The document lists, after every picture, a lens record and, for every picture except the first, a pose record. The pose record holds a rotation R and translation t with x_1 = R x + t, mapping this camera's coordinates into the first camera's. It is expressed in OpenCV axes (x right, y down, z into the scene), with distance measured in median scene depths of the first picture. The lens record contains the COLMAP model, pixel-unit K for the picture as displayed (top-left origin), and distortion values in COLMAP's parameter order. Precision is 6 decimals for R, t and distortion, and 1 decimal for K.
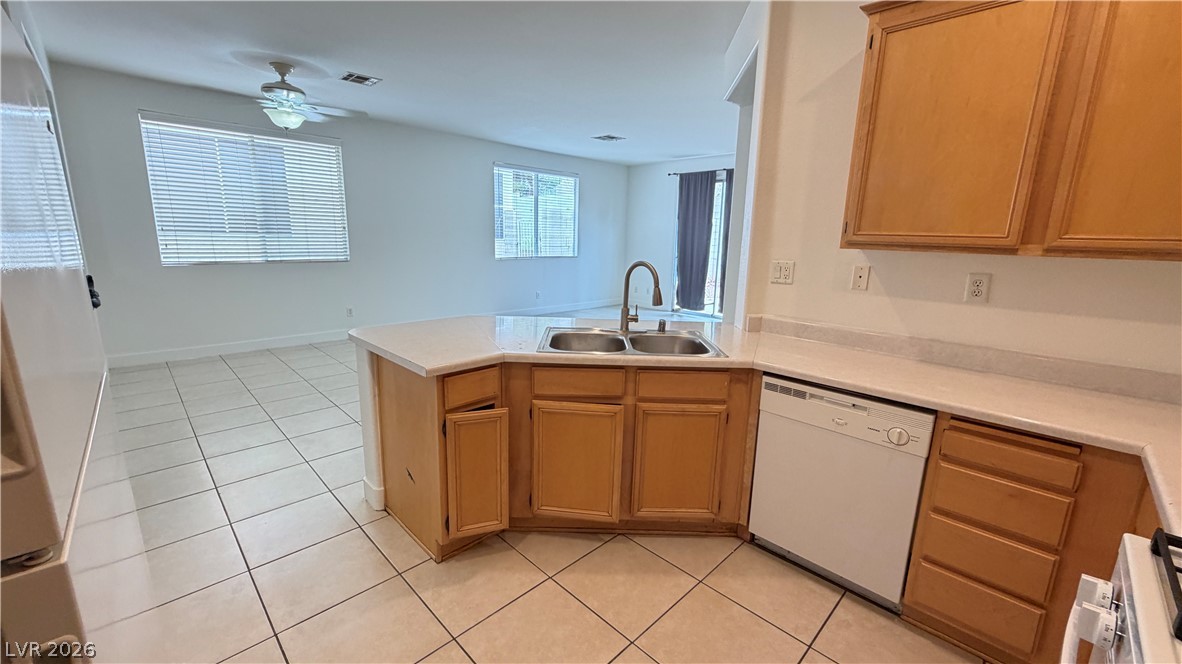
lens RADIAL K [[473.3, 0, 594.1], [0, 473.3, 332.4], [0, 0, 1]] dist [-0.002363, -0.000081]
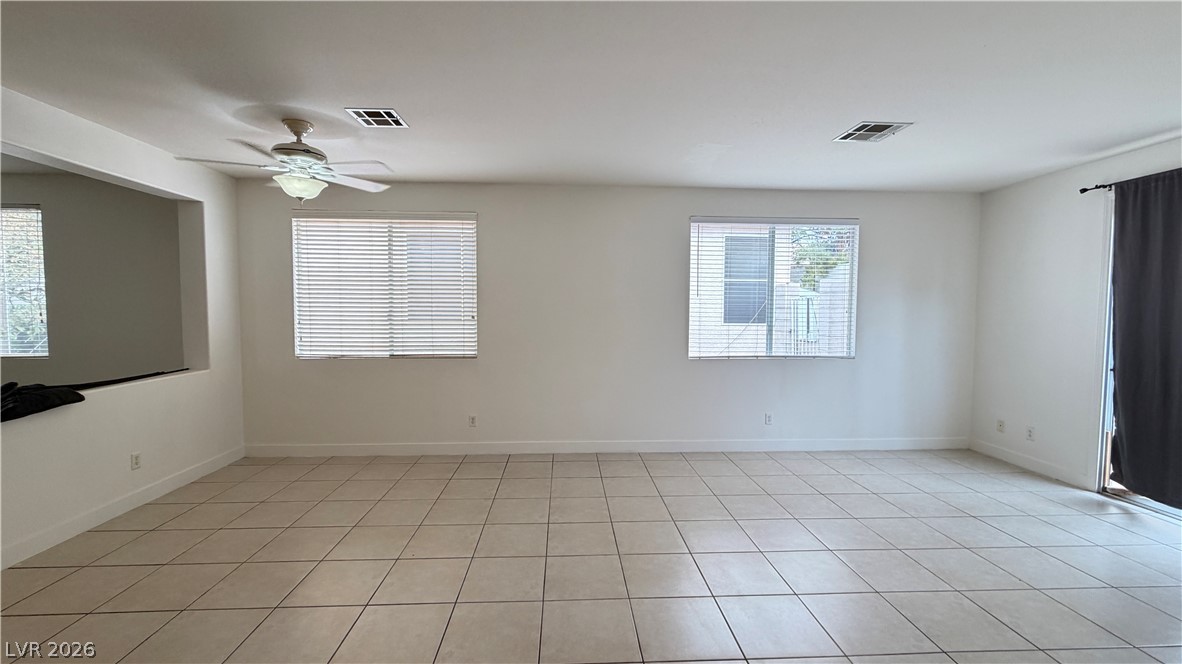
lens RADIAL K [[473.3, 0, 583.7], [0, 473.3, 331.7], [0, 0, 1]] dist [-0.002363, -0.000081]
pose [[0.741658, 0.011071, -0.670687, 0.122269], [-0.121256, 0.985605, -0.117817, -0.096075], [0.659728, 0.168704, 0.732323, 0.415725]]
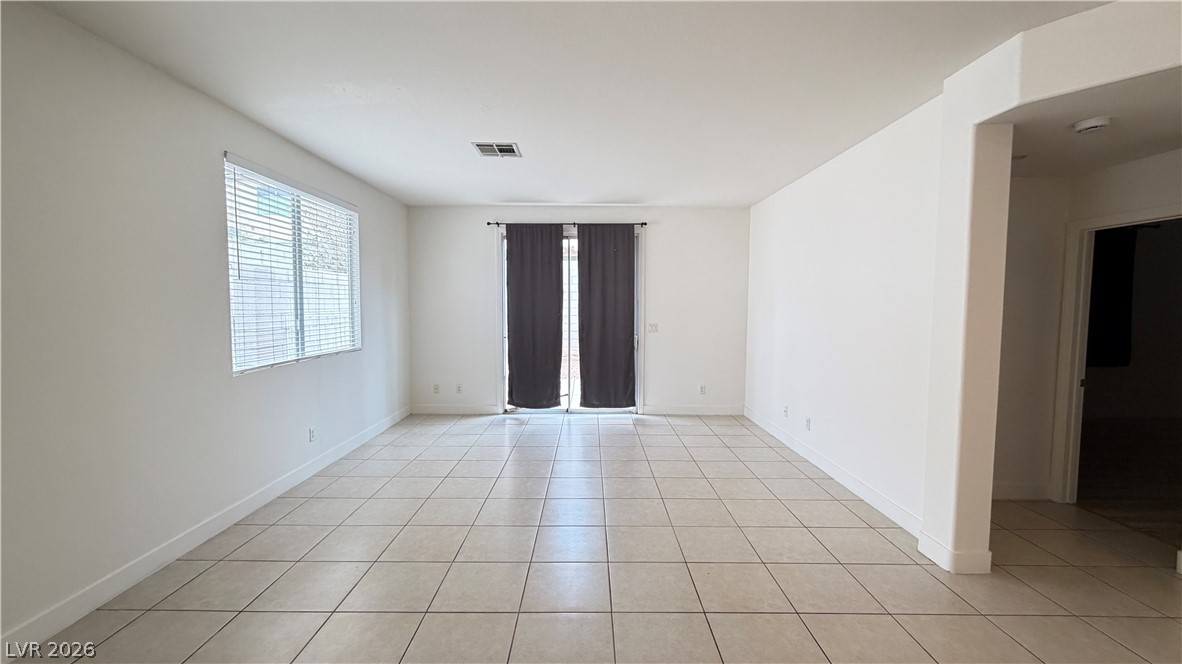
lens RADIAL K [[473.3, 0, 585.1], [0, 473.3, 334.2], [0, 0, 1]] dist [-0.002363, -0.000081]
pose [[0.702263, -0.065123, 0.708933, -0.284457], [0.154744, 0.985962, -0.062718, -0.116026], [-0.694897, 0.153747, 0.702482, 0.480465]]
